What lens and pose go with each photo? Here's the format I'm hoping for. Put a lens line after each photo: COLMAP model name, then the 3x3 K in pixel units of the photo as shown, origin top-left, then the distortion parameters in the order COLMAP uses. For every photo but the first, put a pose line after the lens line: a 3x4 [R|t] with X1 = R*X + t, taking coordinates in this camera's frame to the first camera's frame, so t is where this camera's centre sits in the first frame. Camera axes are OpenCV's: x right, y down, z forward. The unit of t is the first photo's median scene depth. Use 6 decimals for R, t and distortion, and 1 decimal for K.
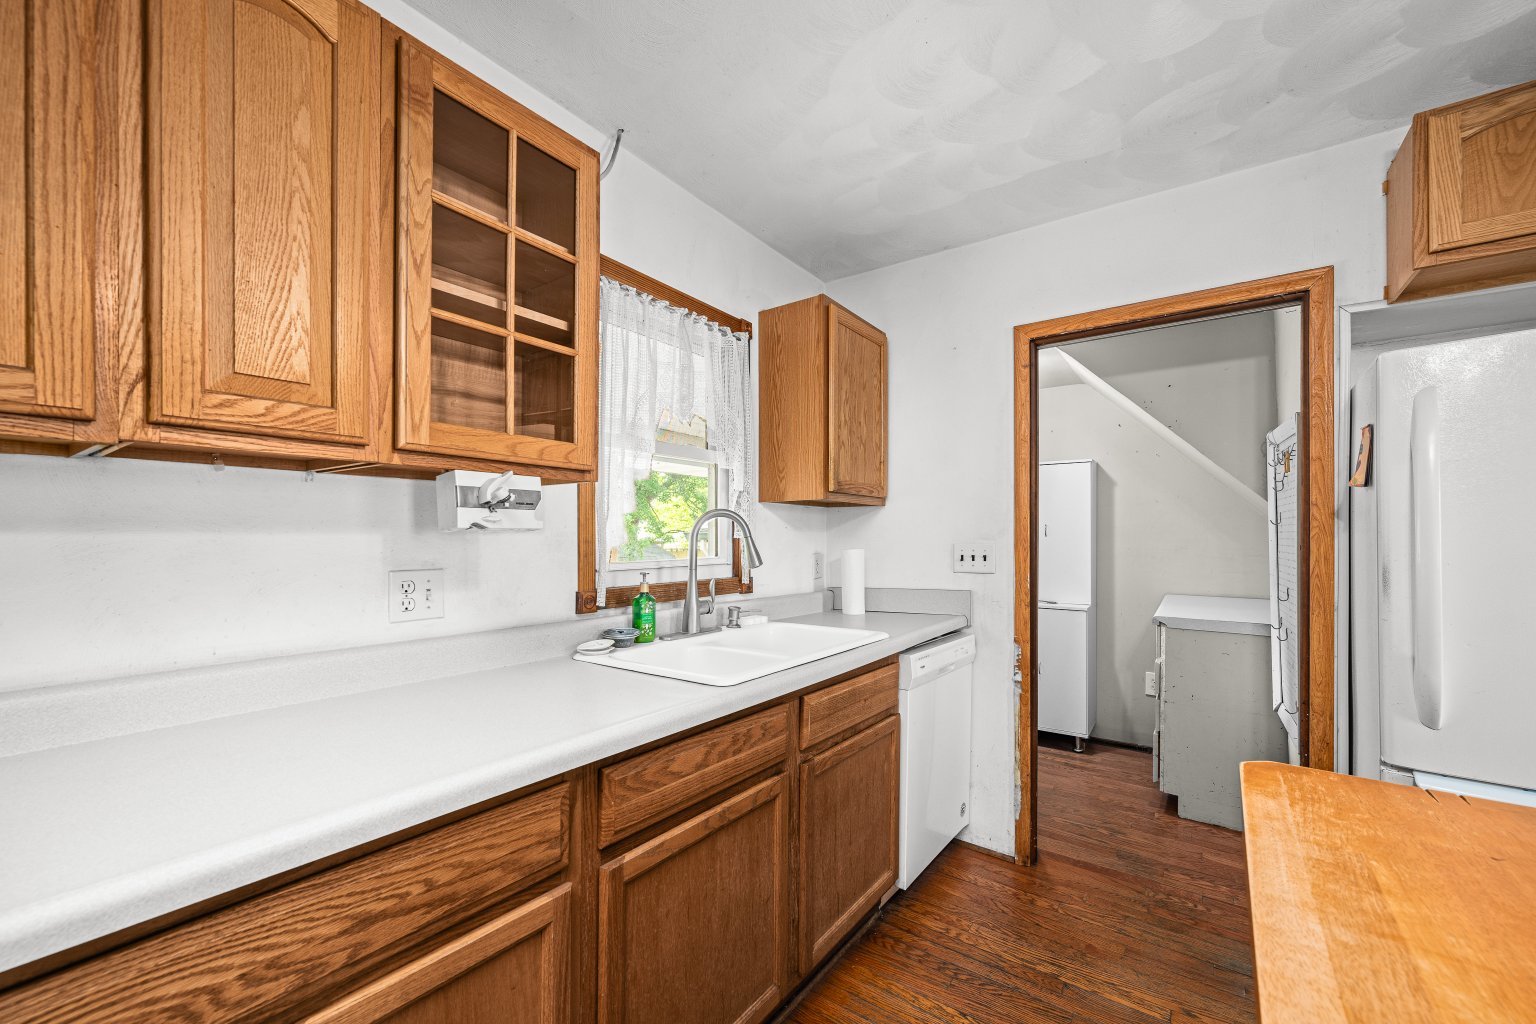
lens RADIAL K [[611.1, 0, 776.6], [0, 611.1, 535.5], [0, 0, 1]] dist [0.000263, 0.001027]
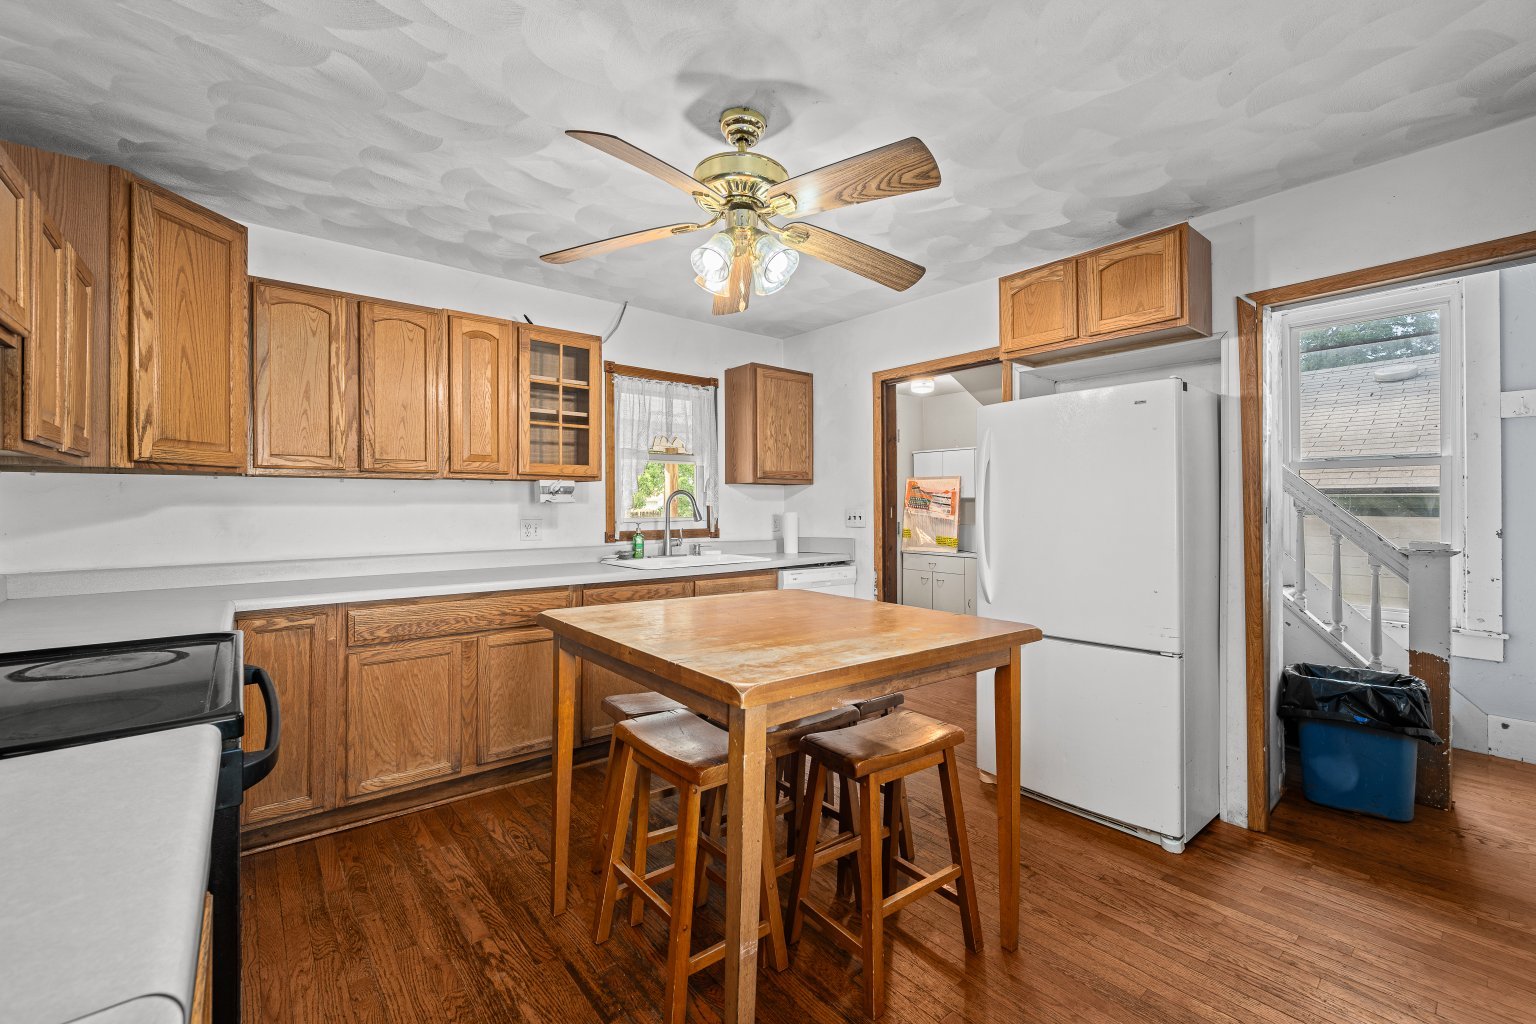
lens RADIAL K [[648.8, 0, 767.5], [0, 648.8, 503.1], [0, 0, 1]] dist [0.001134, -0.000121]
pose [[0.965428, -0.003437, -0.260649, 0.754161], [0.003803, 0.999992, 0.000898, -0.004907], [0.260644, -0.001858, 0.965433, -0.943927]]
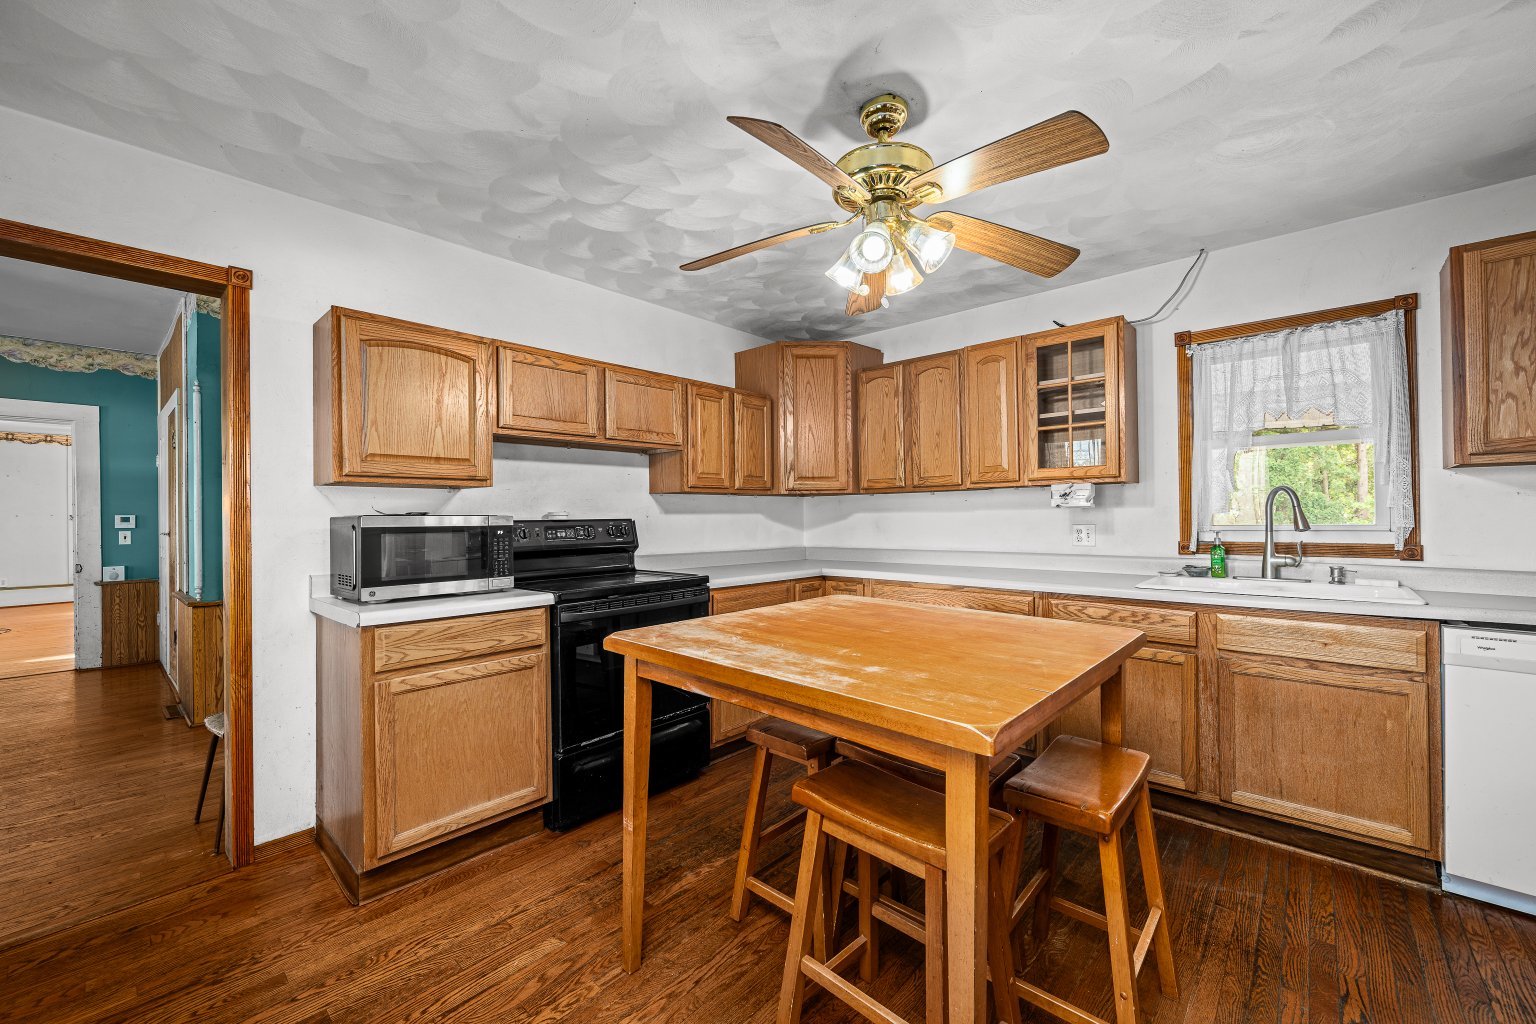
lens RADIAL K [[611.1, 0, 767.2], [0, 611.1, 512.4], [0, 0, 1]] dist [0.000263, 0.001027]
pose [[-0.117123, -0.007153, -0.993092, 1.463538], [0.014193, 0.999860, -0.008875, 0.010922], [0.993016, -0.015135, -0.117005, 0.066842]]
